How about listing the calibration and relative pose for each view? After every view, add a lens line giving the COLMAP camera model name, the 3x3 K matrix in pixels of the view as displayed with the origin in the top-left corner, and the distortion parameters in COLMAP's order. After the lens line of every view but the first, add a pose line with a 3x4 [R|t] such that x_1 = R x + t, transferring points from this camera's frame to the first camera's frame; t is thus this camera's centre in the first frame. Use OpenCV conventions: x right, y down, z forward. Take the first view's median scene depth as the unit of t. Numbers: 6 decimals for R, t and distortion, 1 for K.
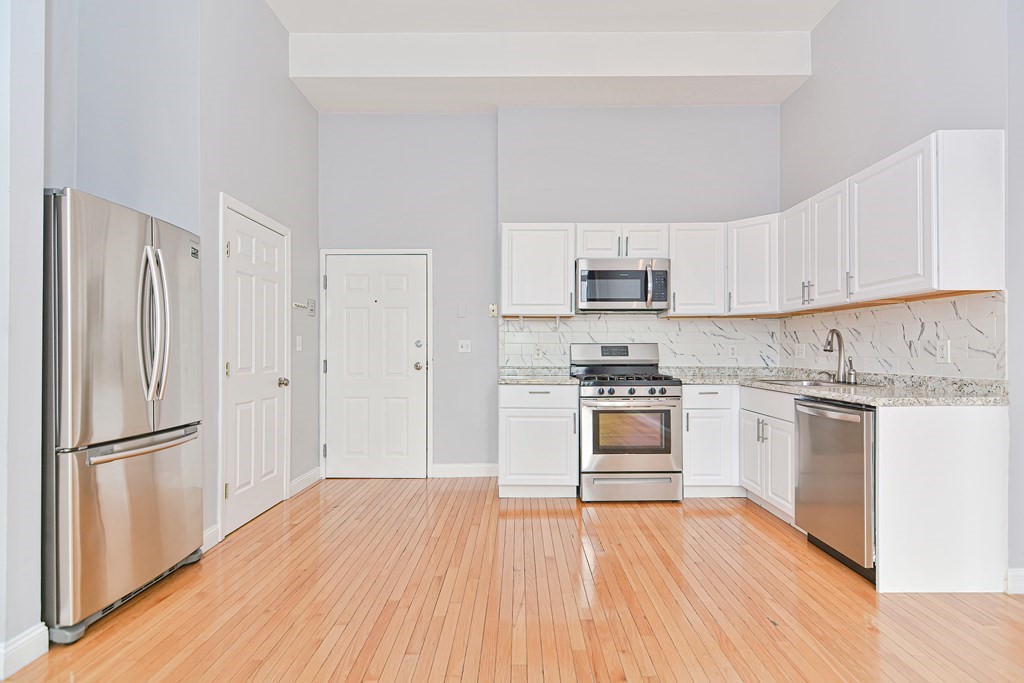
lens RADIAL K [[490.9, 0, 515.4], [0, 490.9, 349.4], [0, 0, 1]] dist [0.017051, -0.007165]
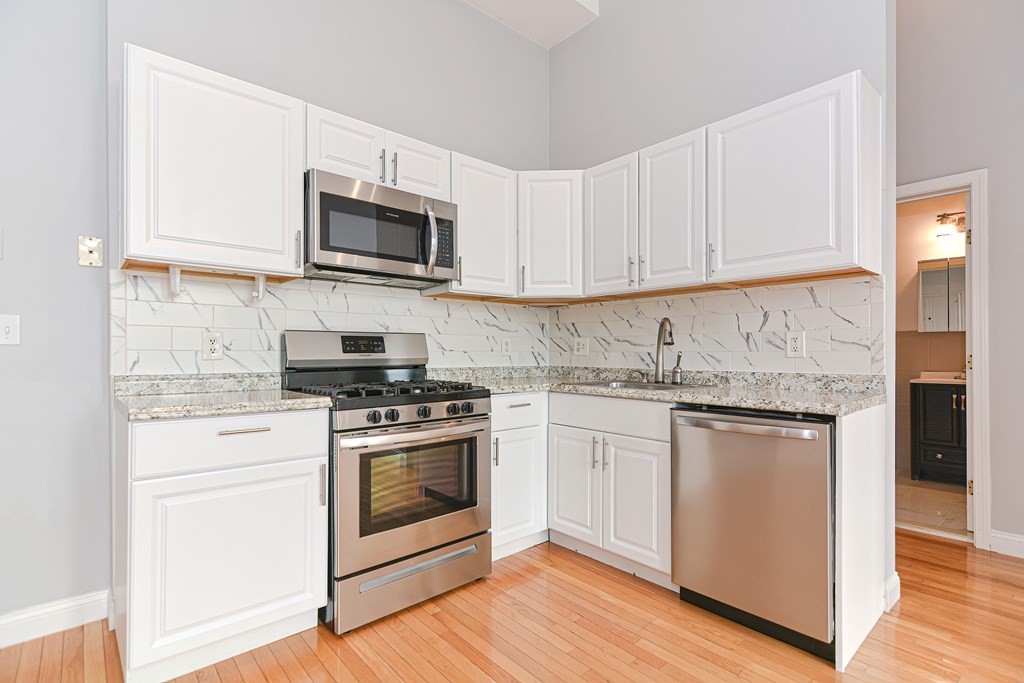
lens RADIAL K [[490.9, 0, 513.6], [0, 490.9, 353.6], [0, 0, 1]] dist [0.017051, -0.007165]
pose [[0.747964, -0.001577, 0.663738, -0.068177], [-0.001980, 0.999987, 0.004607, 0.012713], [-0.663737, -0.004760, 0.747951, 0.484297]]
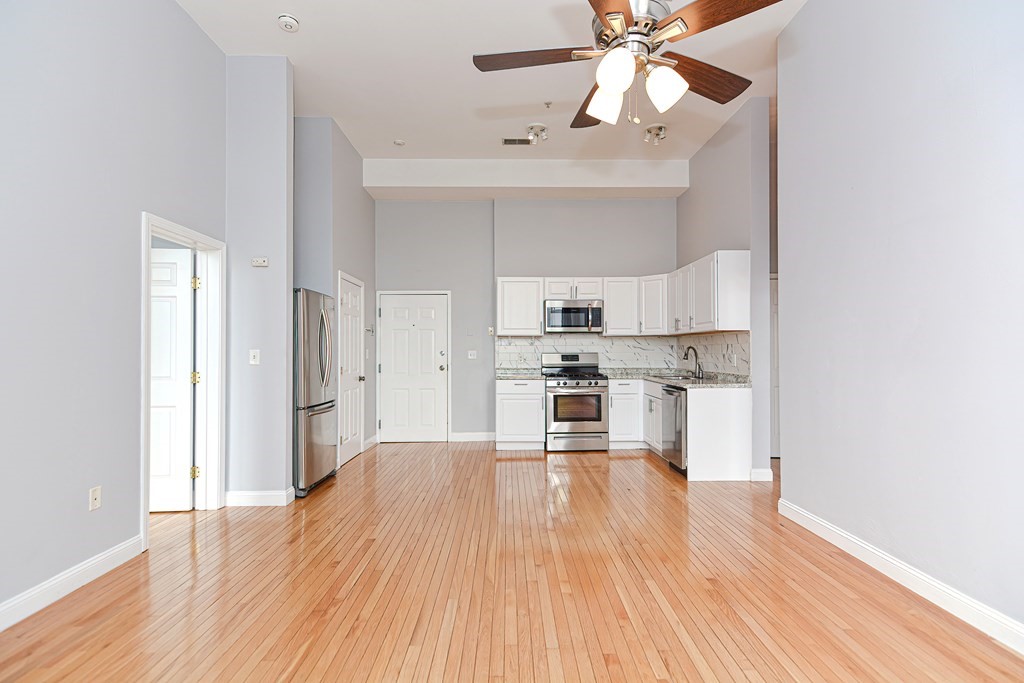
lens RADIAL K [[490.9, 0, 511.2], [0, 490.9, 345.8], [0, 0, 1]] dist [0.017051, -0.007165]
pose [[0.999904, -0.002586, 0.013621, -0.005476], [0.002661, 0.999981, -0.005525, -0.030909], [-0.013606, 0.005561, 0.999892, -0.617777]]
